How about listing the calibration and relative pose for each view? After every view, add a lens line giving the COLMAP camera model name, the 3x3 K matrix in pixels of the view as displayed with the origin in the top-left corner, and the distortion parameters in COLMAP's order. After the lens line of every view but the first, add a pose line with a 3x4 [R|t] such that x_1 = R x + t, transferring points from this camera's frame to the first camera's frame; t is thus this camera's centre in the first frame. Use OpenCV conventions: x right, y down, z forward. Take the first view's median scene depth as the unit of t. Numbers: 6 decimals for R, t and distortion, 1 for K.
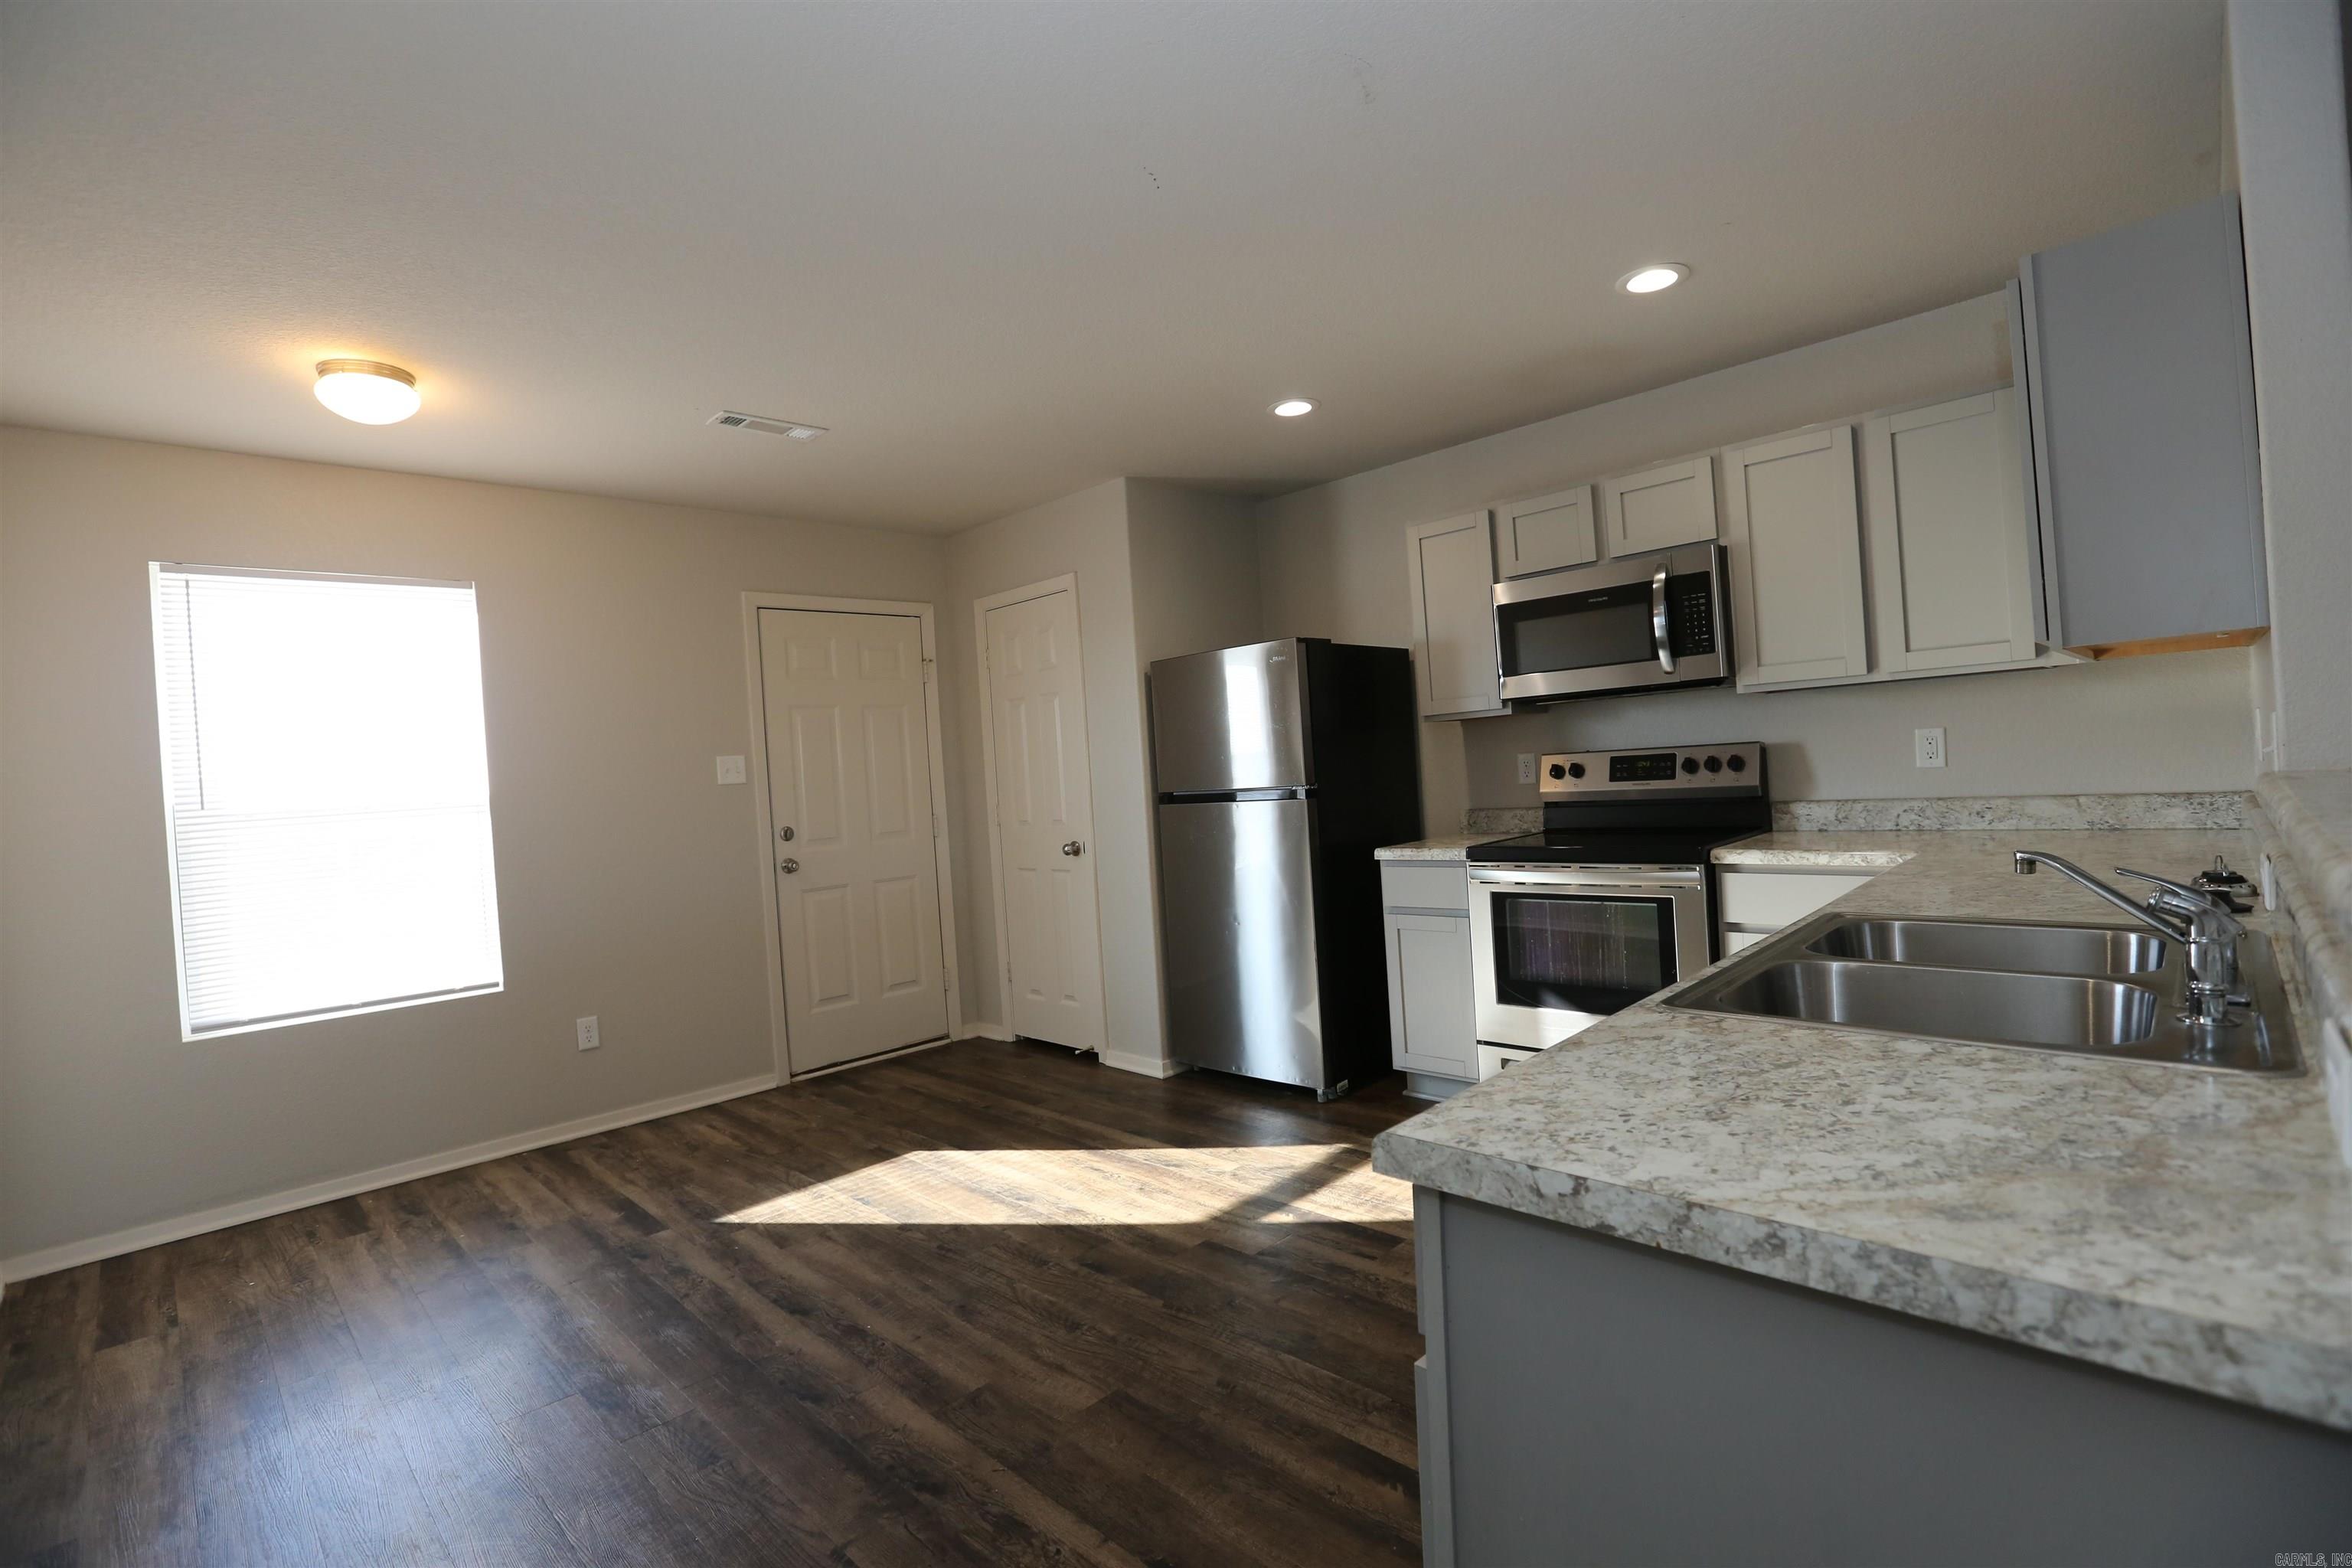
lens RADIAL K [[1069.8, 0, 1169.2], [0, 1069.8, 773.6], [0, 0, 1]] dist [-0.044029, 0.015730]
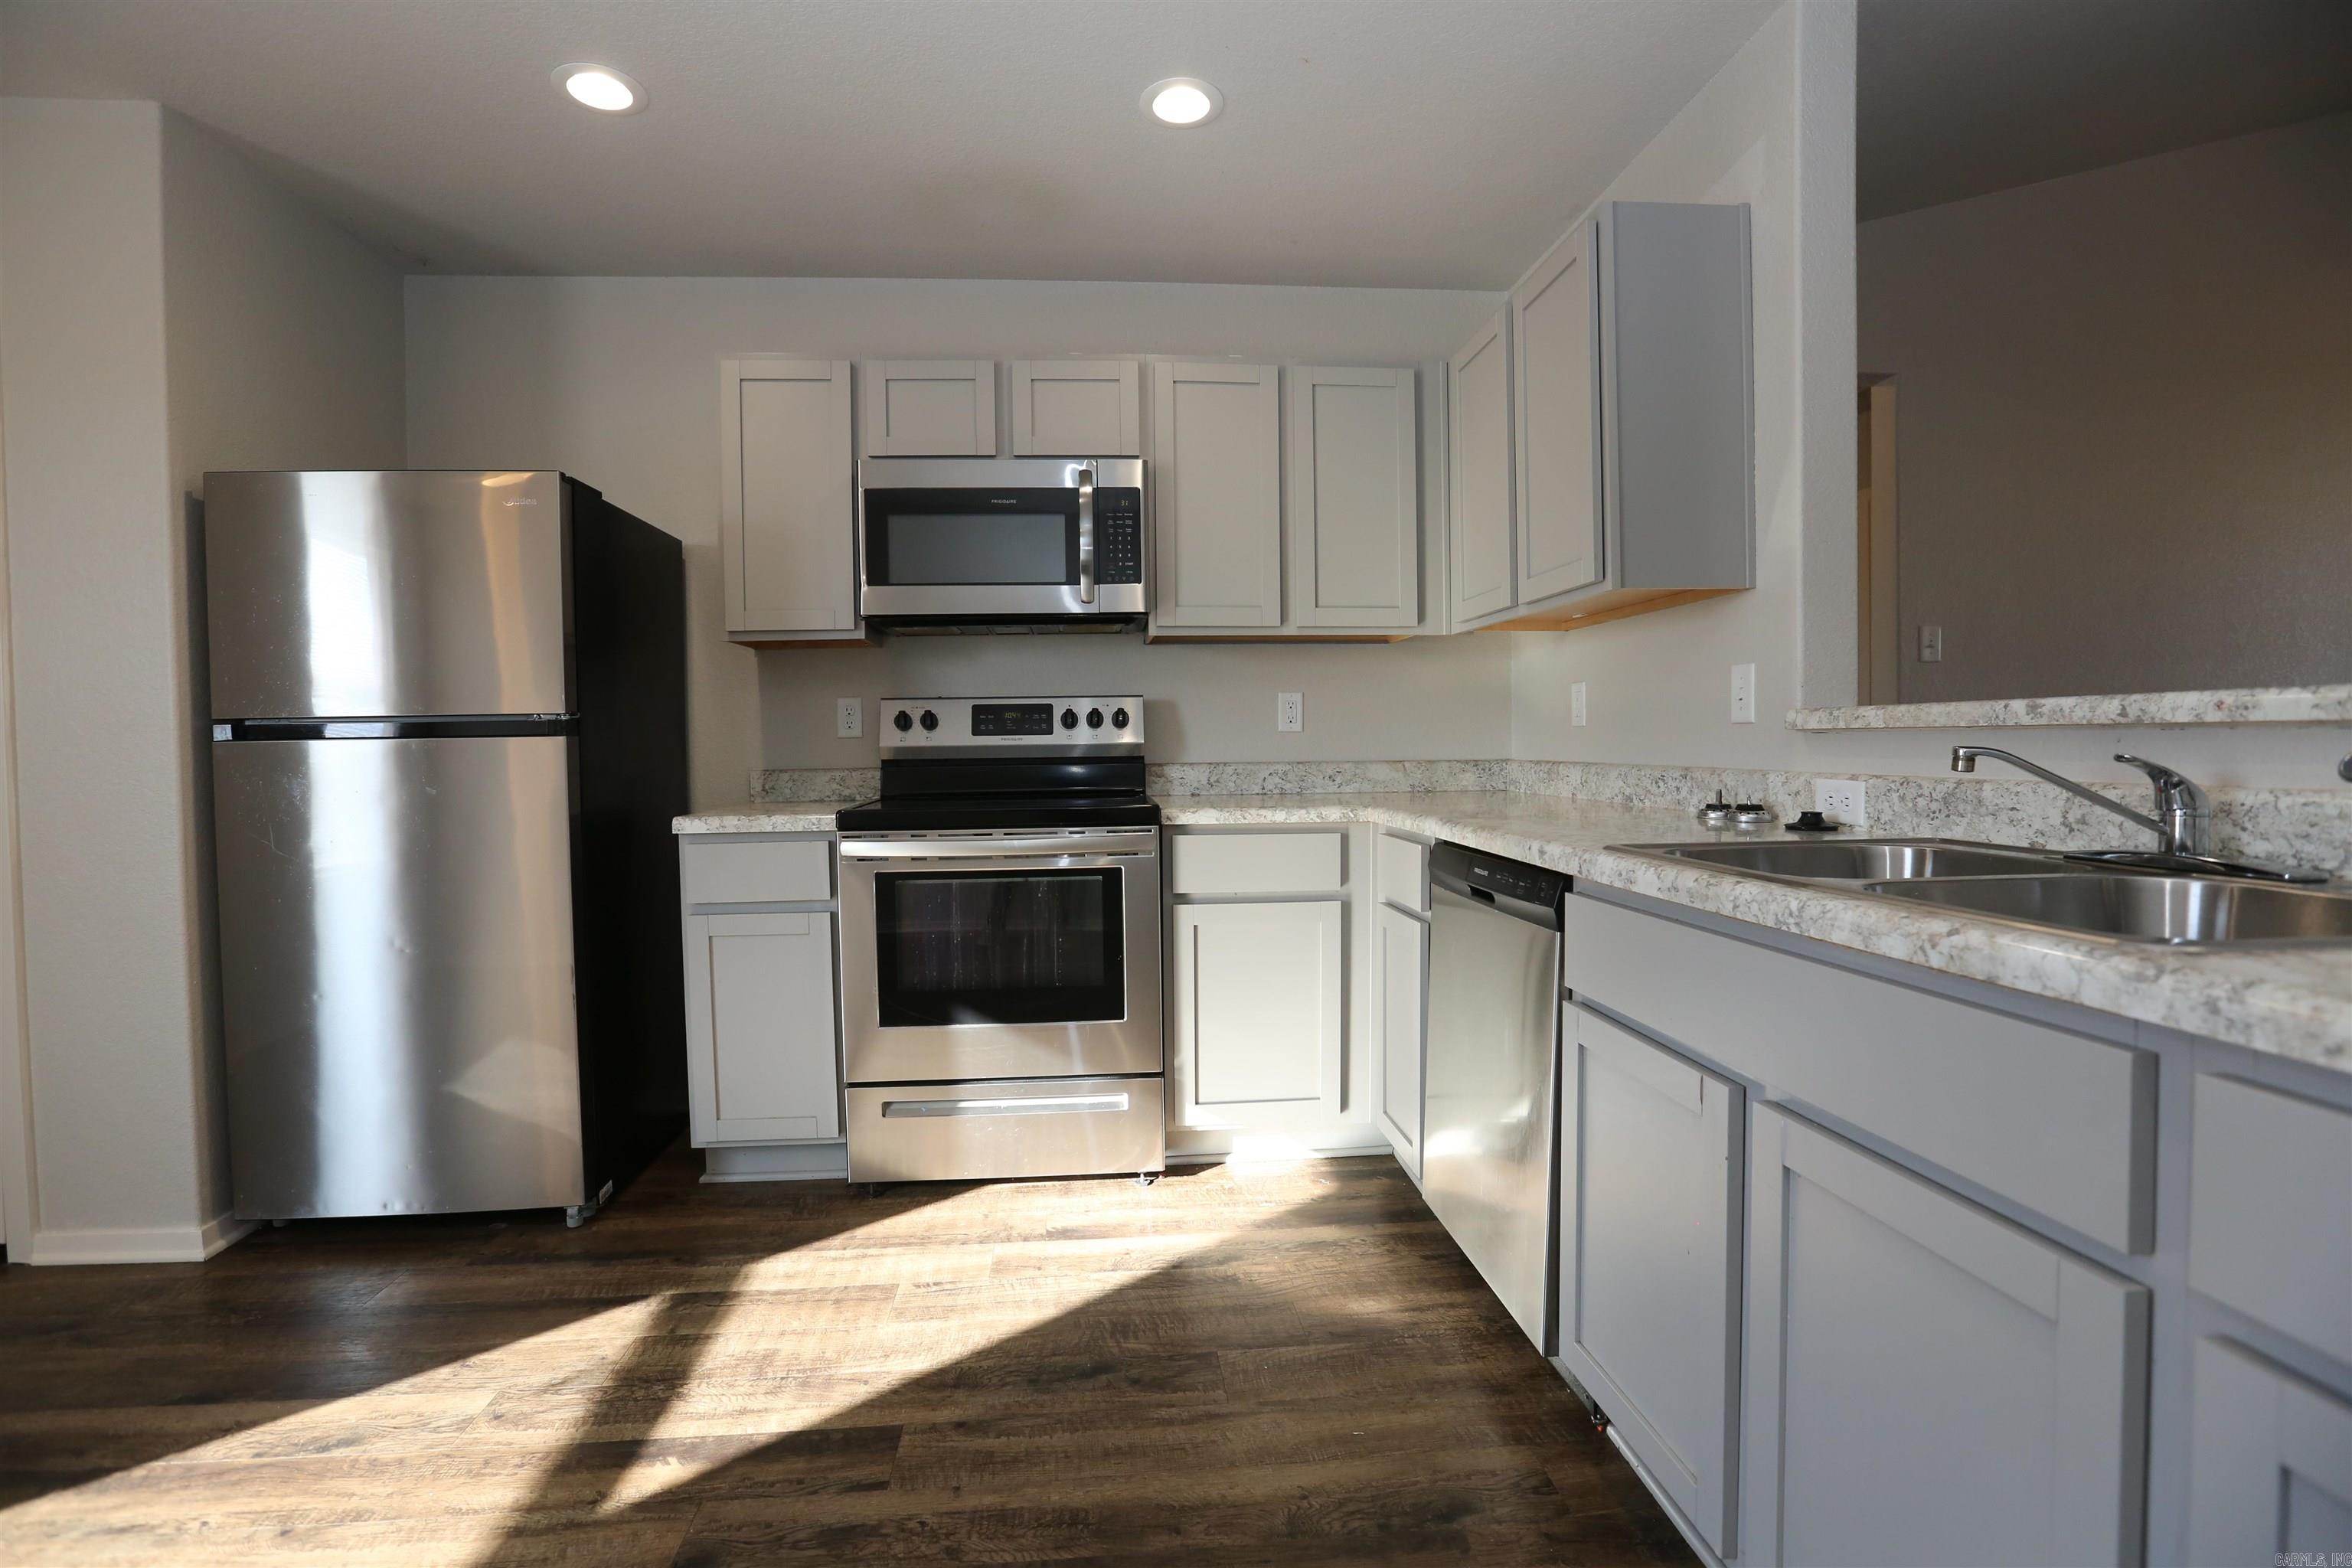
lens RADIAL K [[1072.9, 0, 1174.0], [0, 1072.9, 781.2], [0, 0, 1]] dist [-0.038864, 0.011128]
pose [[0.645828, 0.029292, 0.762921, -0.127036], [-0.028579, 0.999491, -0.014182, 0.057445], [-0.762948, -0.012644, 0.646337, 0.404054]]
